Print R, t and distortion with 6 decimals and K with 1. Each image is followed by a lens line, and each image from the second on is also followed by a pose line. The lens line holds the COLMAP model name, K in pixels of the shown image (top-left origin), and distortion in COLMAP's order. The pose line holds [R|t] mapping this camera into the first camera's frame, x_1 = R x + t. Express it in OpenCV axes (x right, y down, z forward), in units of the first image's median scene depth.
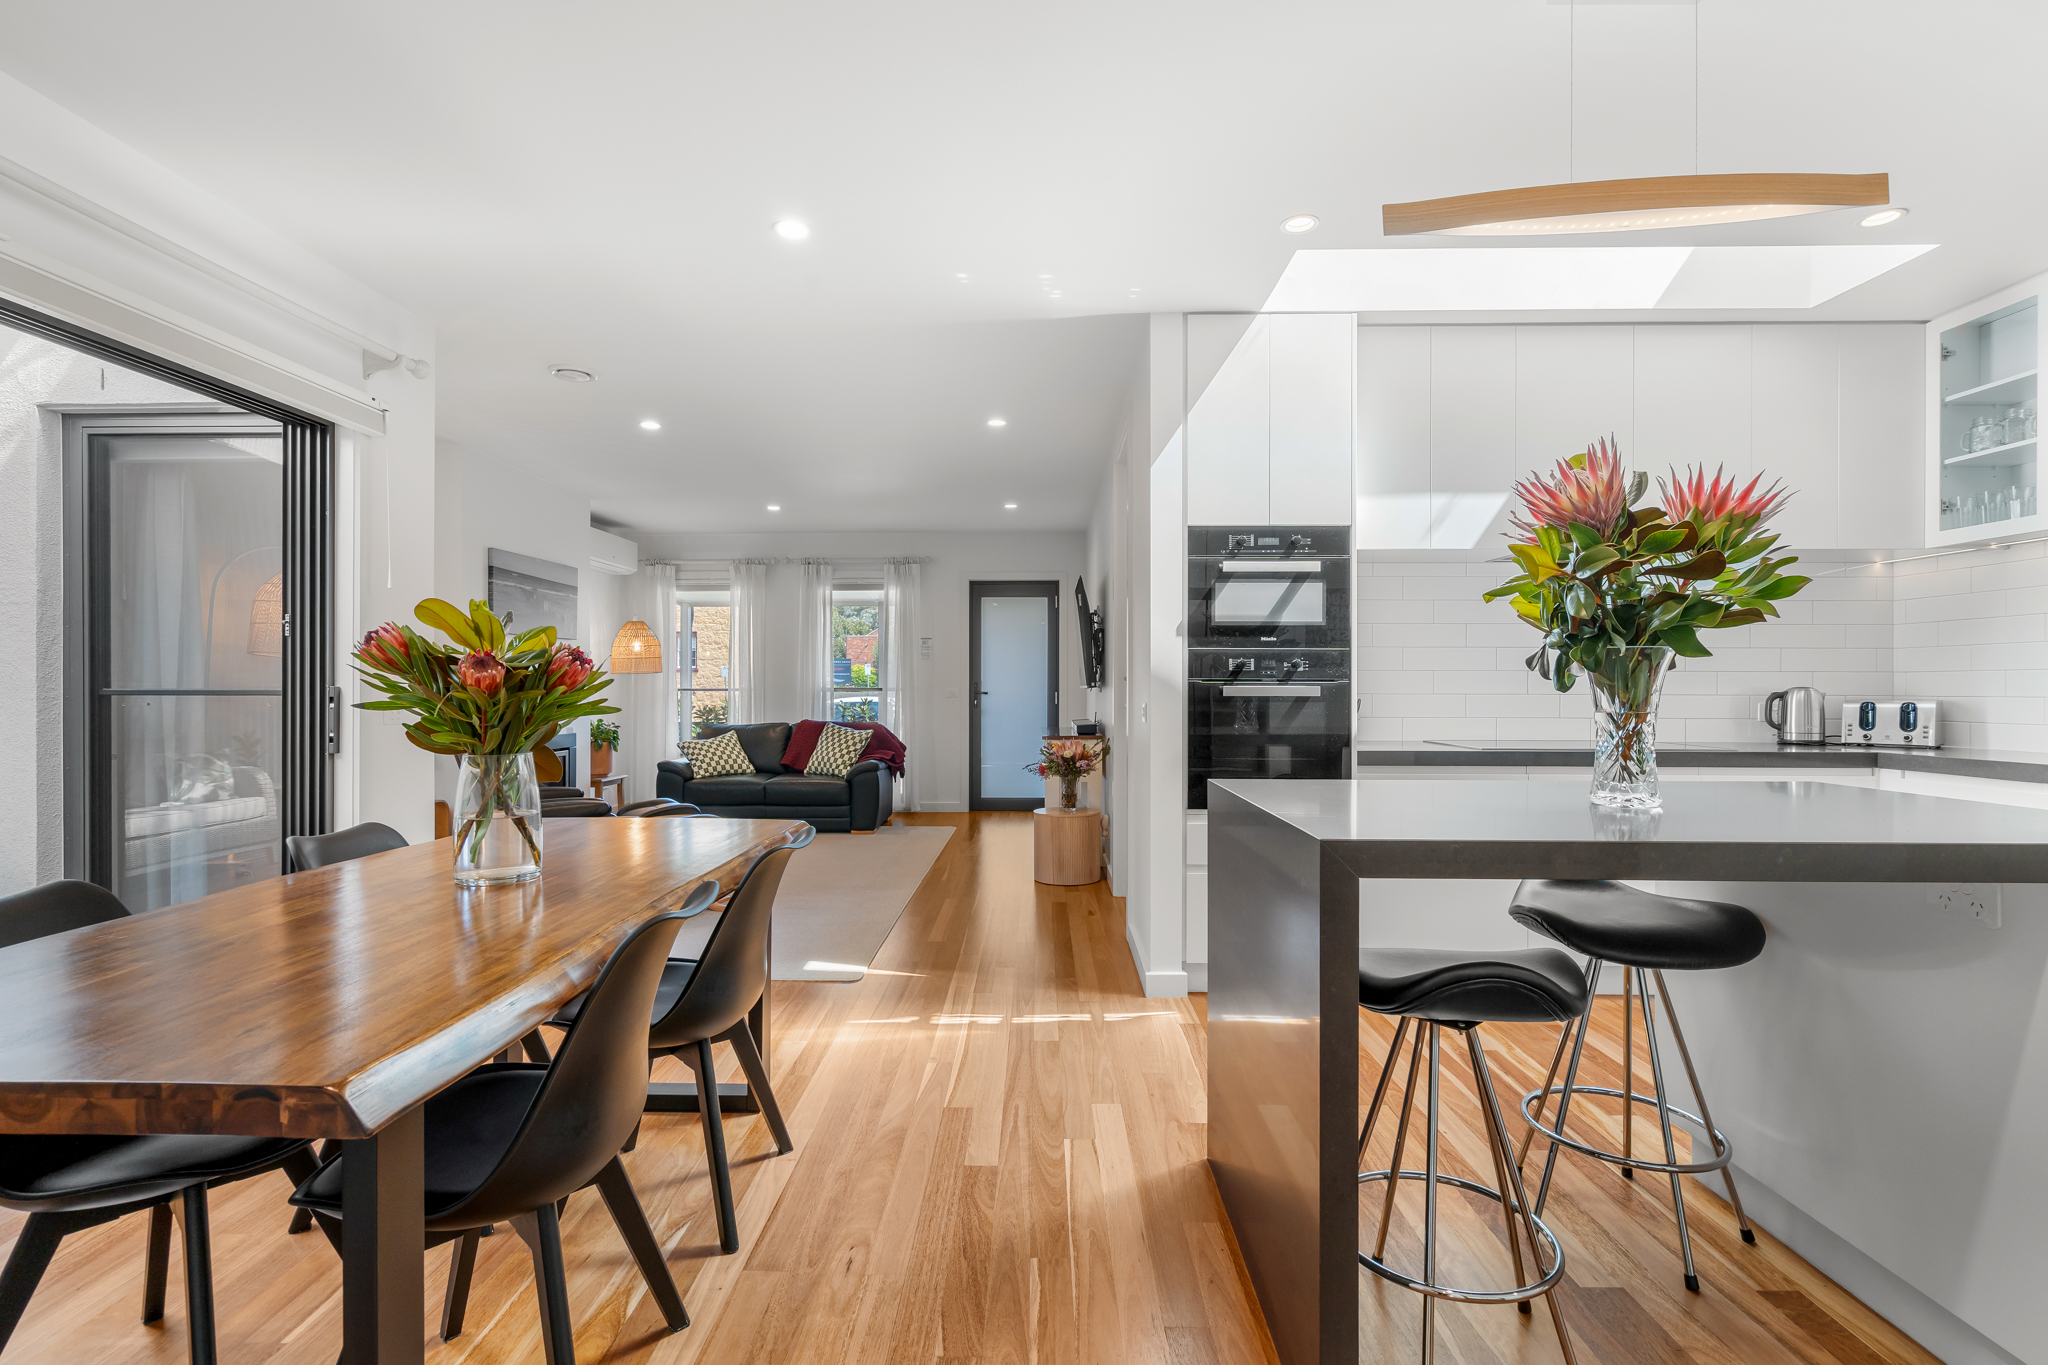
lens RADIAL K [[935.8, 0, 1028.3], [0, 935.8, 690.2], [0, 0, 1]] dist [0.001939, 0.000810]
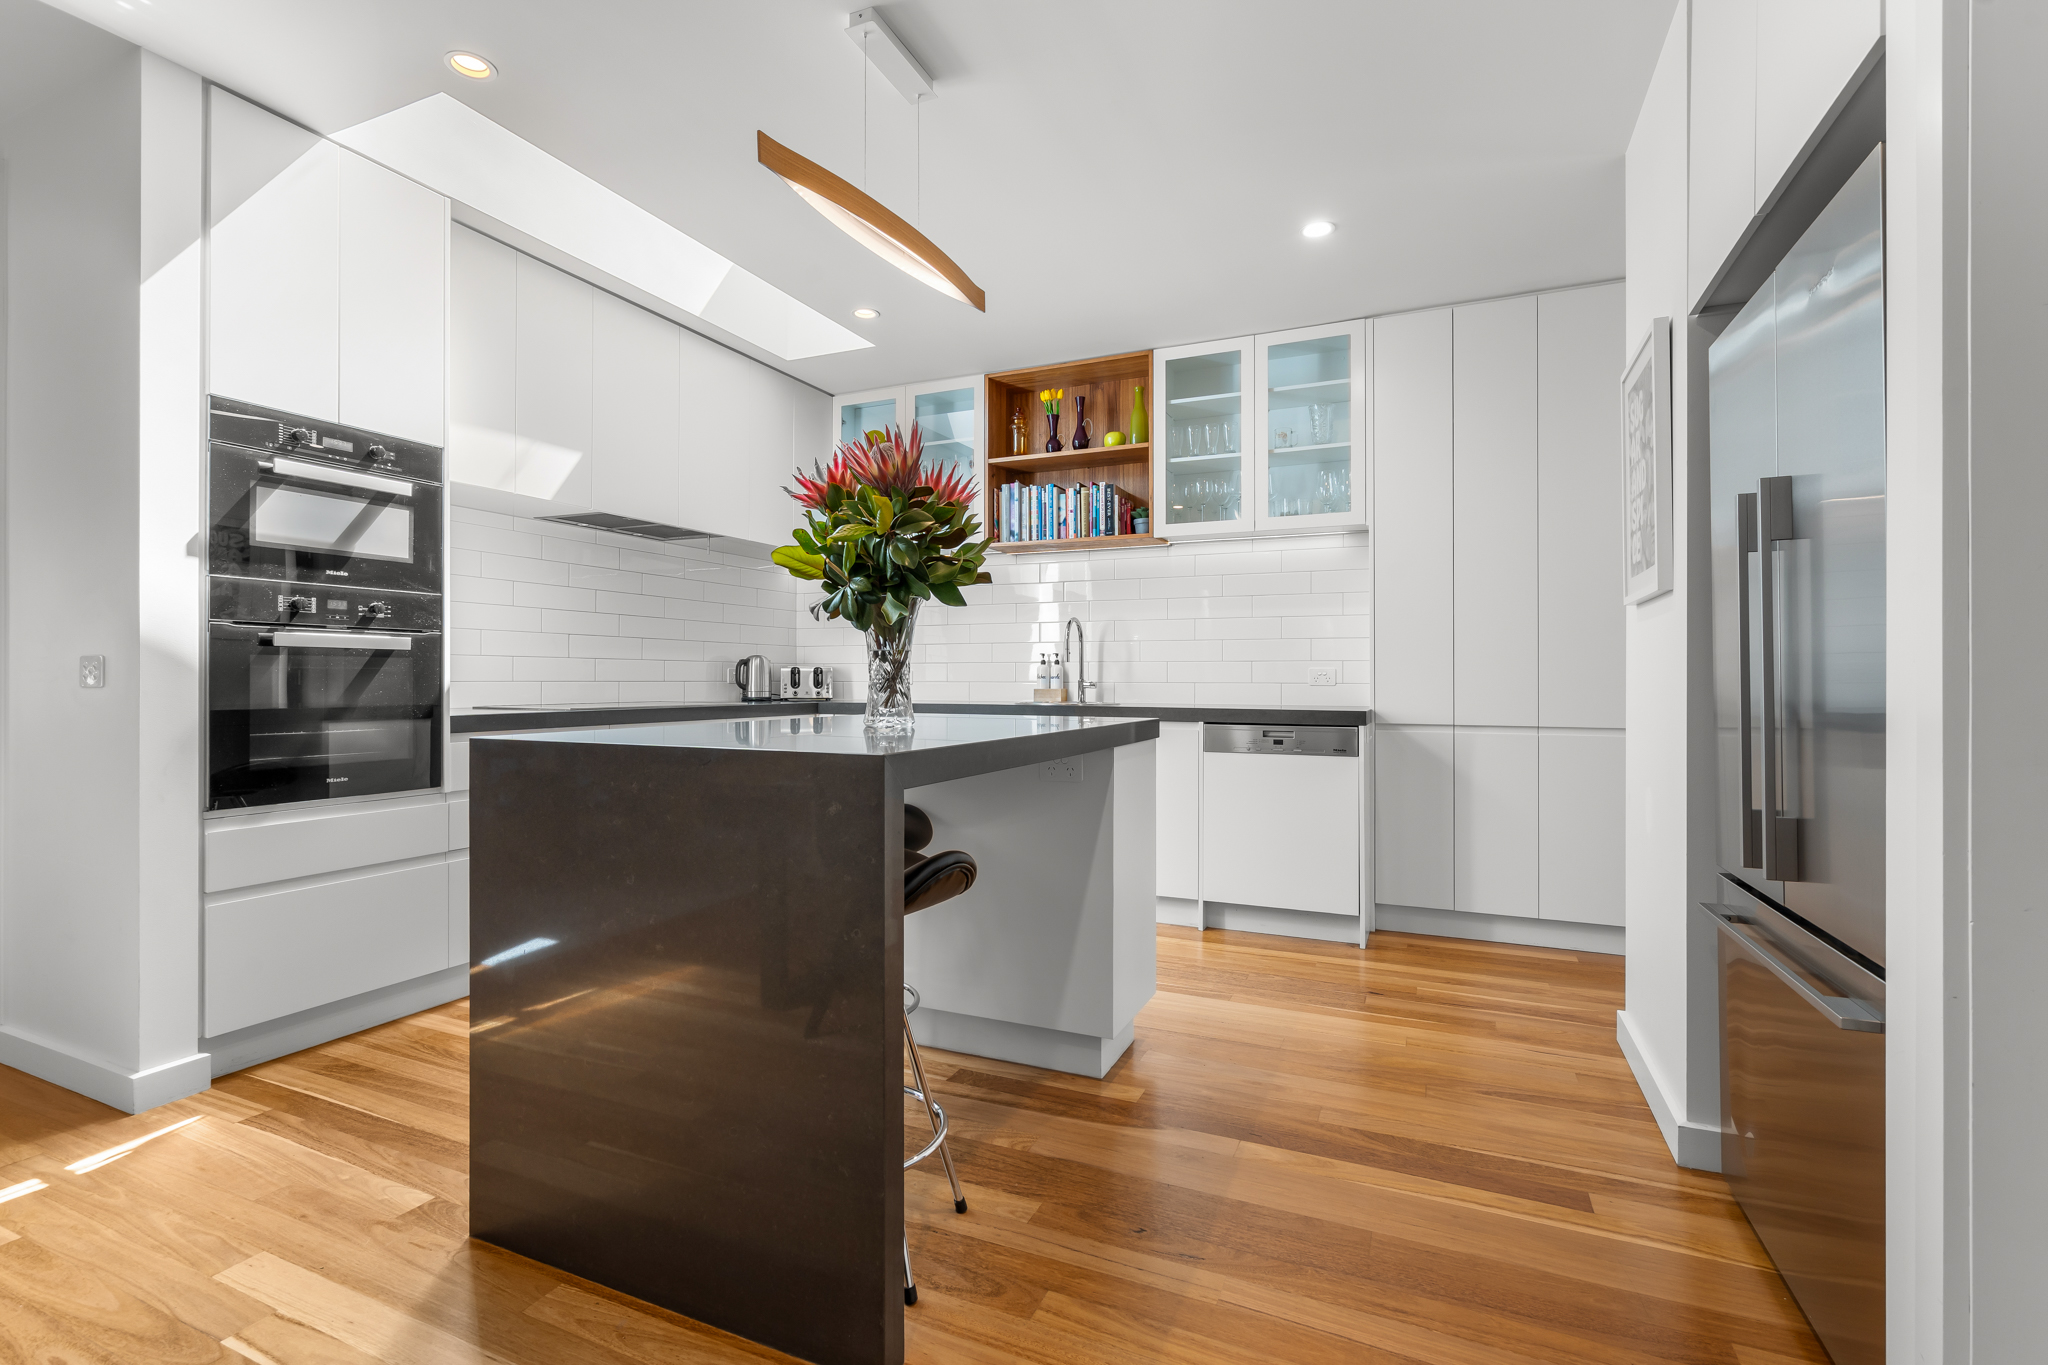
lens RADIAL K [[935.8, 0, 1017.9], [0, 935.8, 672.3], [0, 0, 1]] dist [0.001939, 0.000810]
pose [[0.402440, 0.005119, 0.915432, -0.217329], [0.000810, 0.999982, -0.005948, 0.030930], [-0.915446, 0.003135, 0.402429, 0.188165]]
